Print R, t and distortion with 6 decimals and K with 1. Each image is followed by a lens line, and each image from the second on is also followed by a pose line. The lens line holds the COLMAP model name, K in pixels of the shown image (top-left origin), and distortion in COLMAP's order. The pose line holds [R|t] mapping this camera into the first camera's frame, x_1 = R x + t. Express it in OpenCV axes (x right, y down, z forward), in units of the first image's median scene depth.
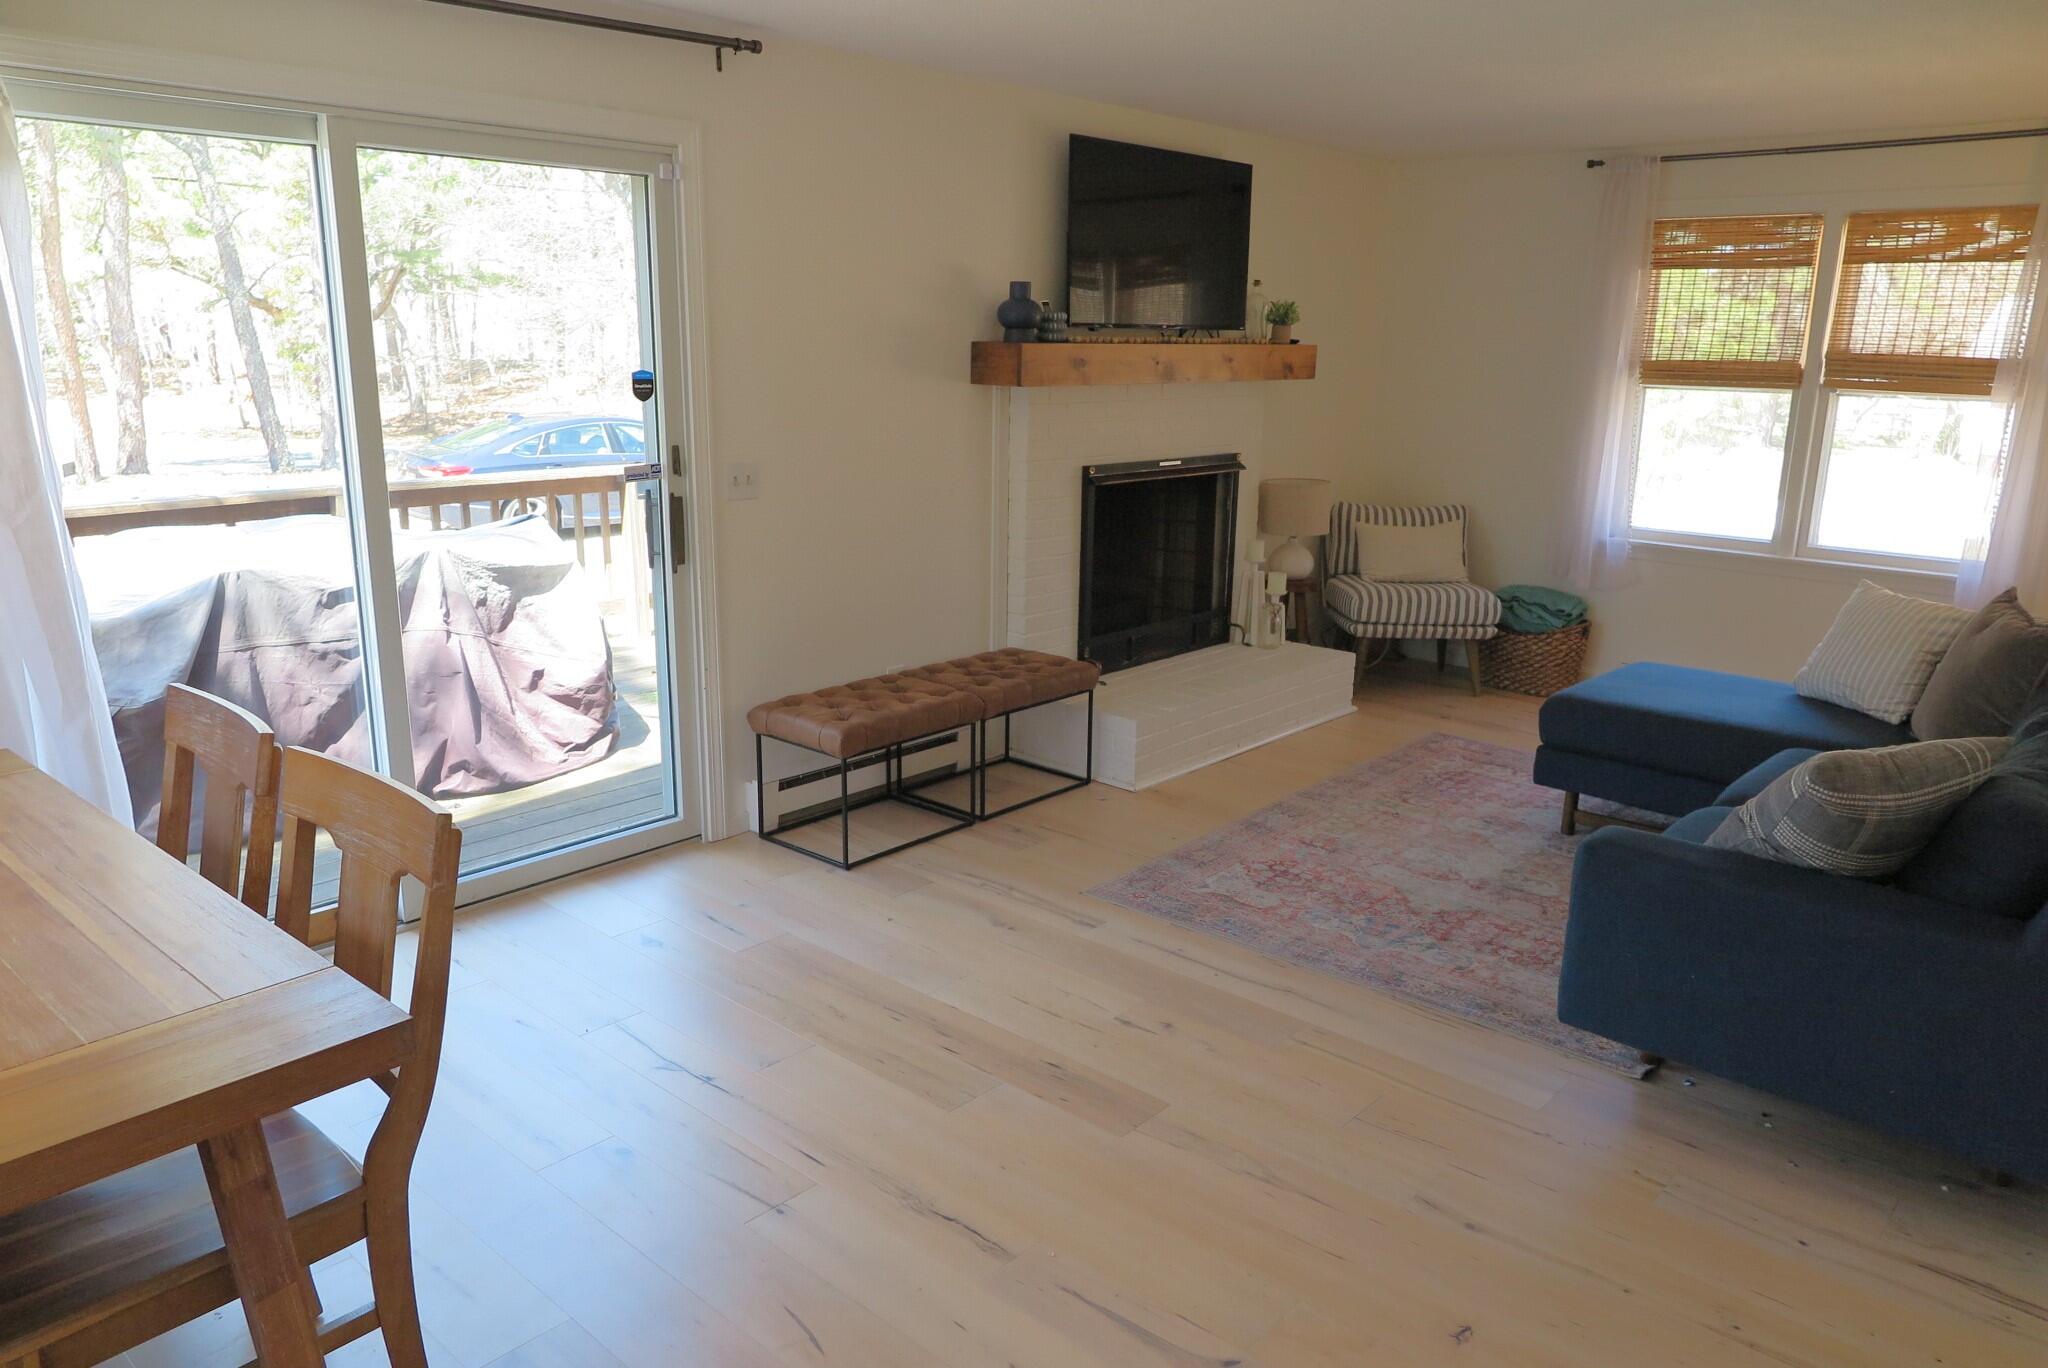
lens RADIAL K [[1416.0, 0, 1018.7], [0, 1416.0, 678.1], [0, 0, 1]] dist [-0.010476, 0.007704]
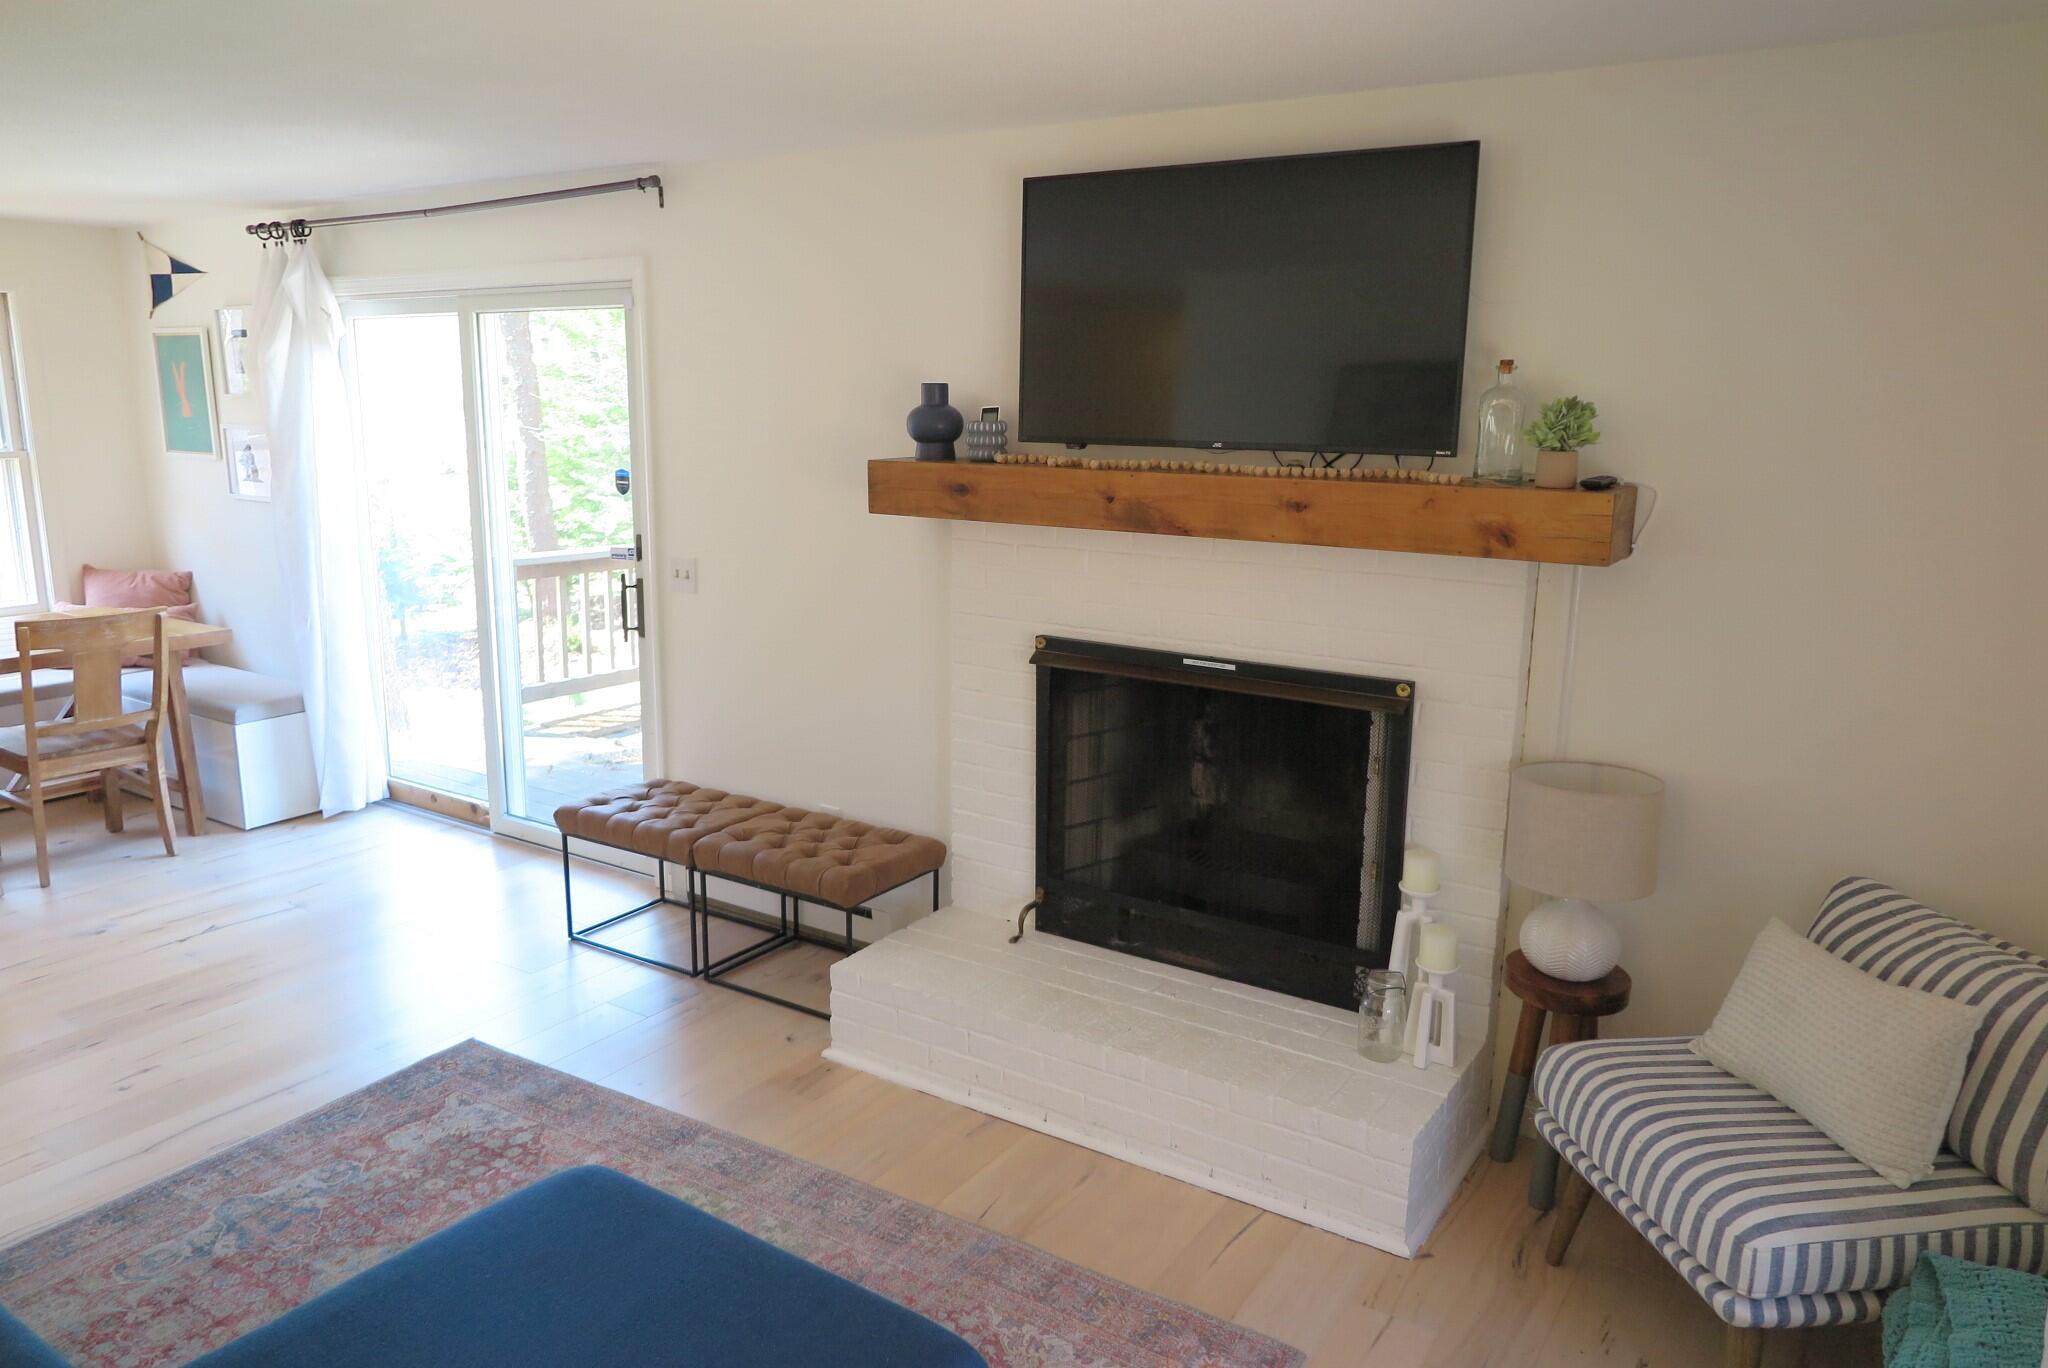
lens RADIAL K [[1416.0, 0, 1038.0], [0, 1416.0, 680.0], [0, 0, 1]] dist [-0.010476, 0.007704]
pose [[0.156181, 0.183226, -0.970585, 0.807470], [-0.243985, 0.959350, 0.141844, -0.249496], [0.957120, 0.214655, 0.194537, 0.944133]]
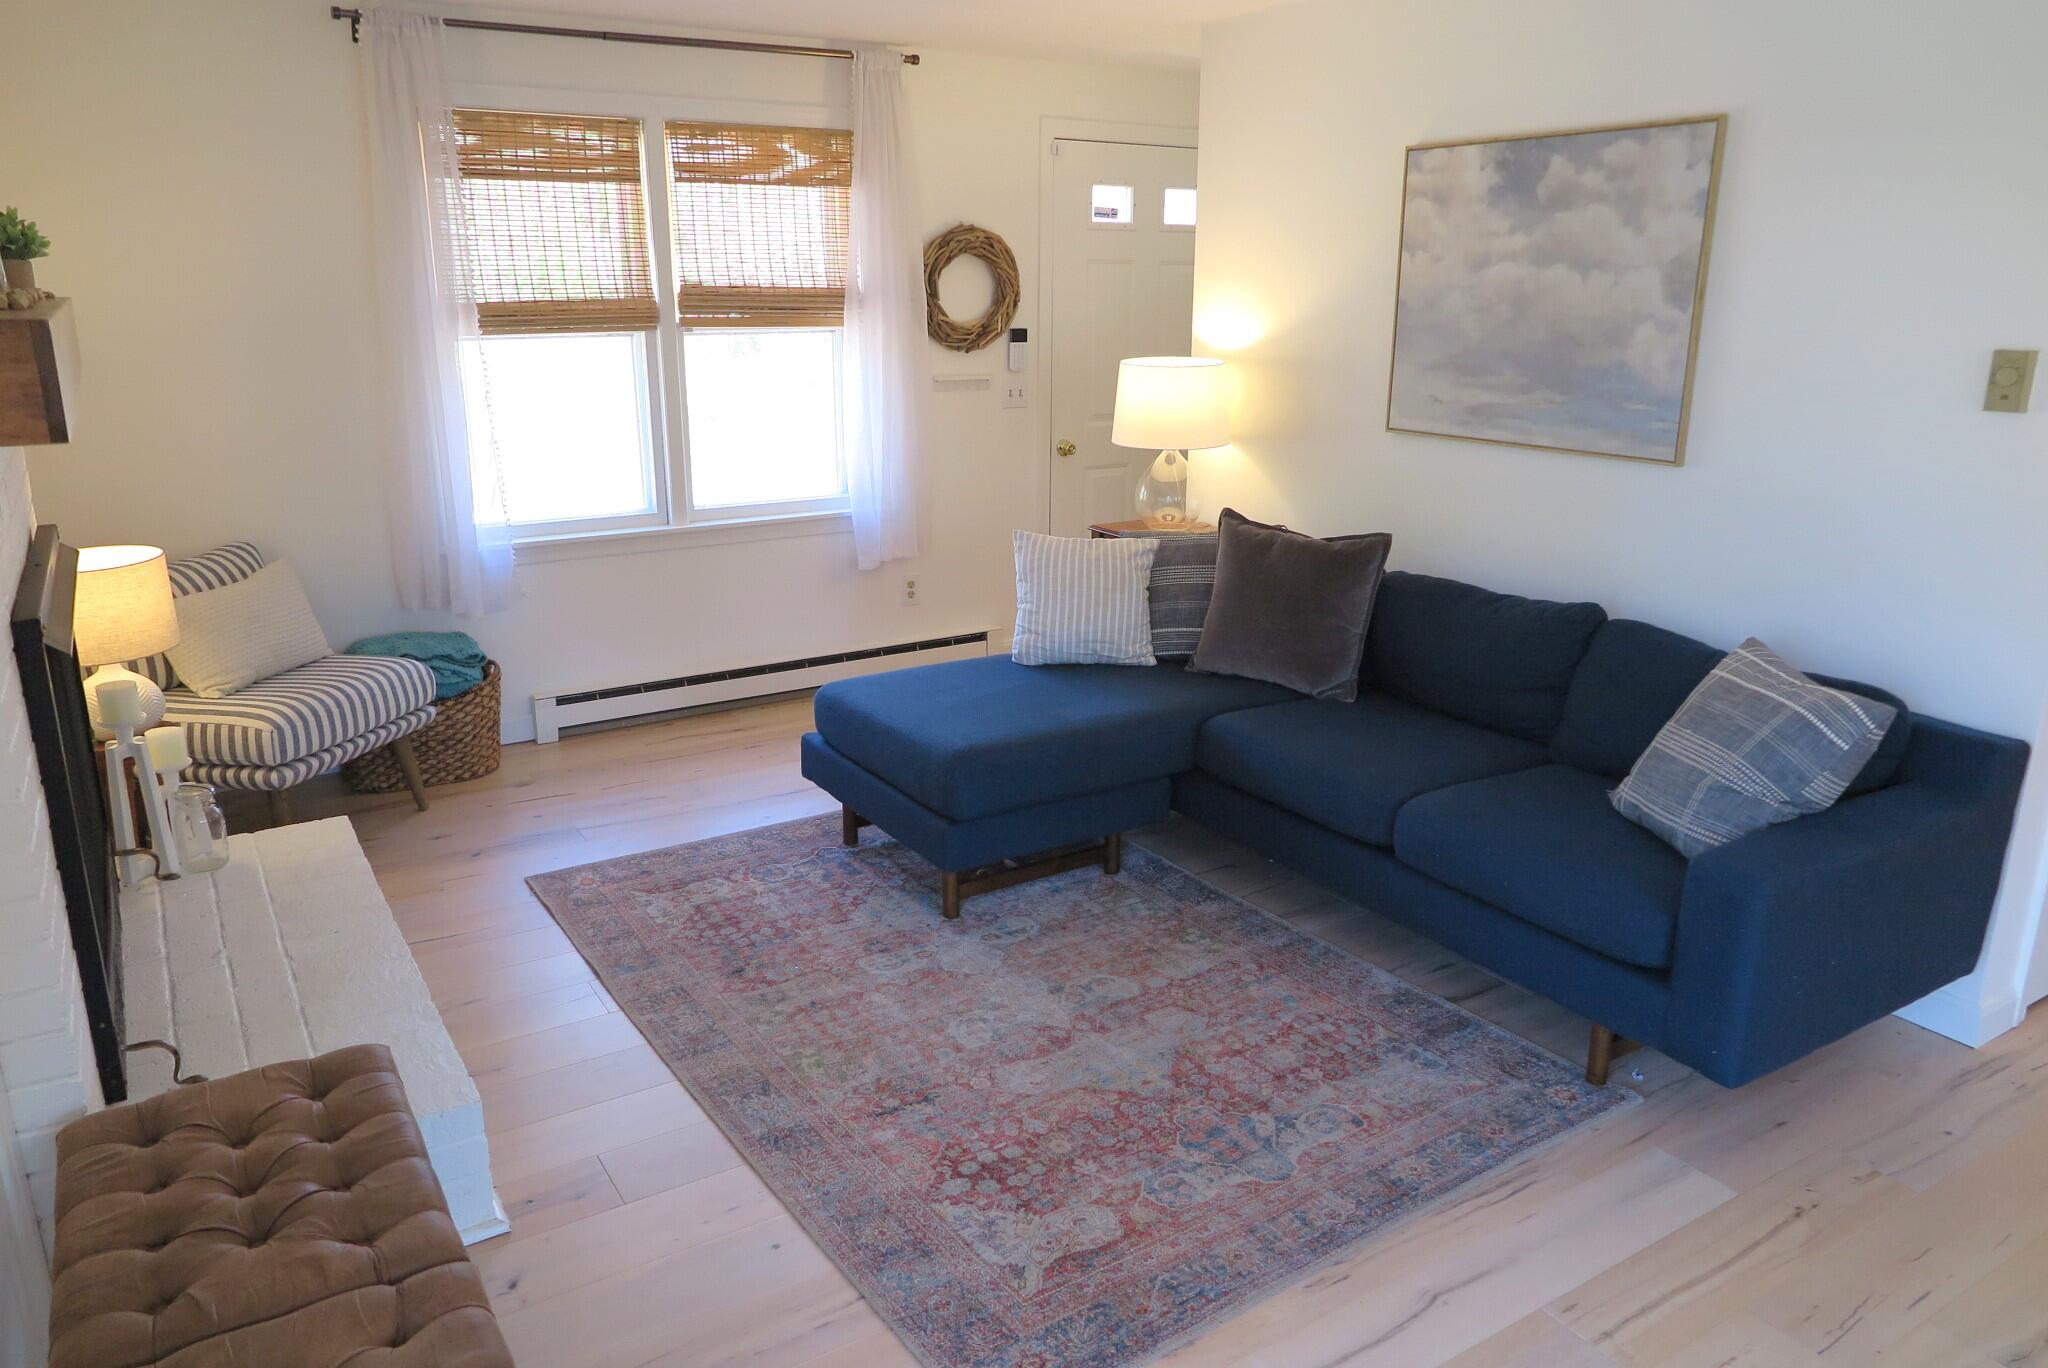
lens RADIAL K [[1416.0, 0, 1027.3], [0, 1416.0, 681.2], [0, 0, 1]] dist [-0.010476, 0.007704]
pose [[0.269878, -0.281322, 0.920882, -0.272042], [0.234622, 0.946756, 0.220467, -0.168483], [-0.933873, 0.156560, 0.321513, 0.663249]]
